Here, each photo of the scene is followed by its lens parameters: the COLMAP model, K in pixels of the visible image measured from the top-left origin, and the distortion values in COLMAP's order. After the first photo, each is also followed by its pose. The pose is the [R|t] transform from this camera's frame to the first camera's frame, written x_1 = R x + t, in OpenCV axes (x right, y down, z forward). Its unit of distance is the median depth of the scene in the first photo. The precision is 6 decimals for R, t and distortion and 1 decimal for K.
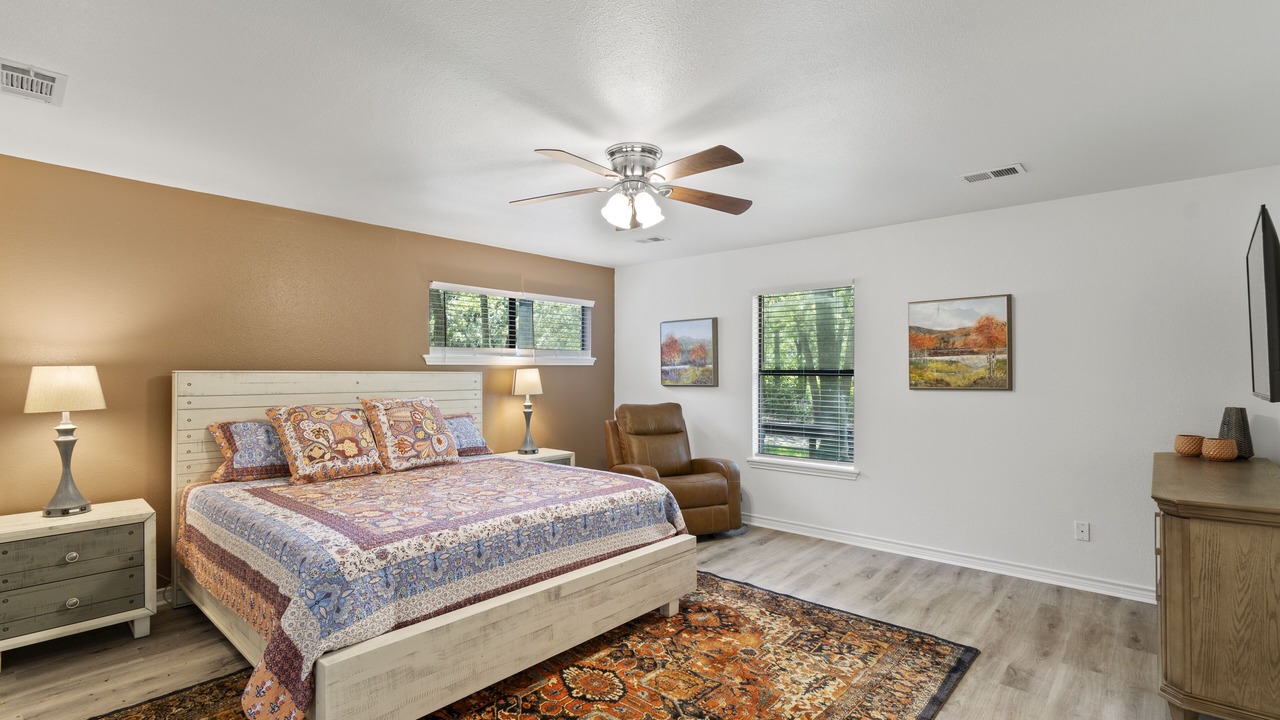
lens RADIAL K [[586.6, 0, 622.5], [0, 586.6, 355.1], [0, 0, 1]] dist [-0.000279, -0.000140]
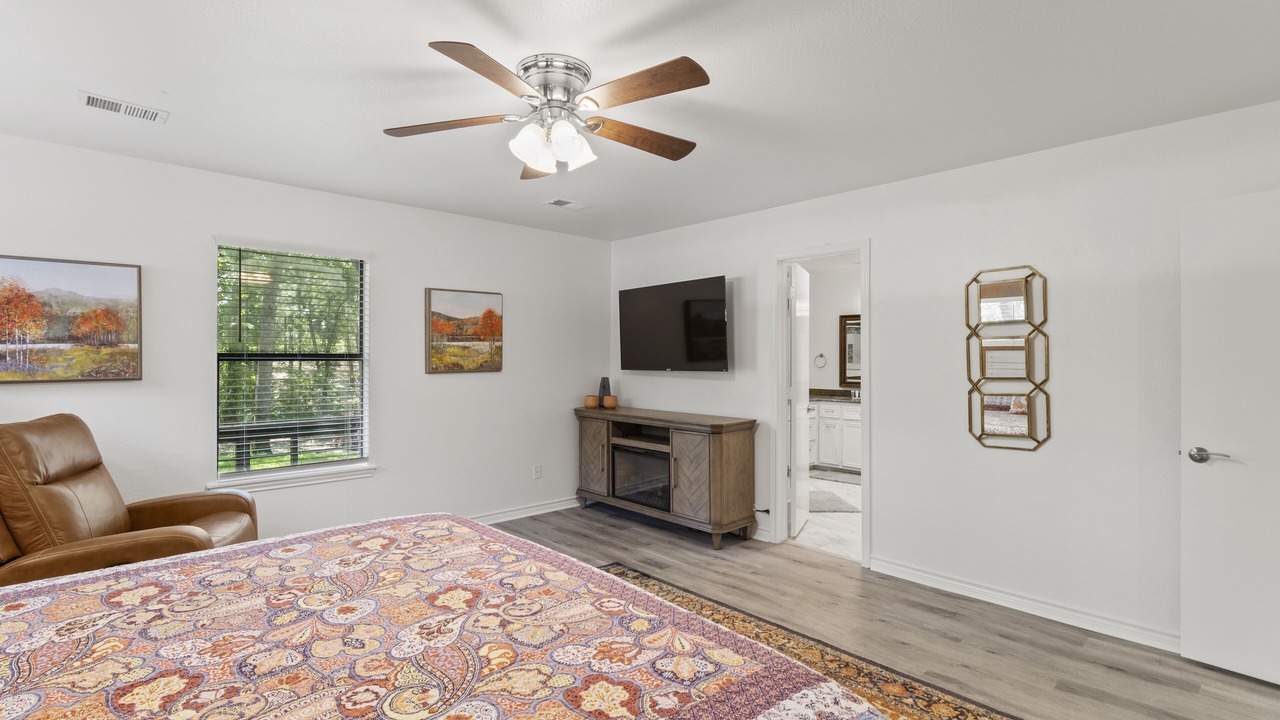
lens RADIAL K [[586.6, 0, 622.5], [0, 586.6, 355.1], [0, 0, 1]] dist [-0.000279, -0.000140]
pose [[0.126876, 0.005270, 0.991905, -0.498686], [-0.027810, 0.999612, -0.001754, 0.020173], [-0.991529, -0.027362, 0.126973, 0.566585]]
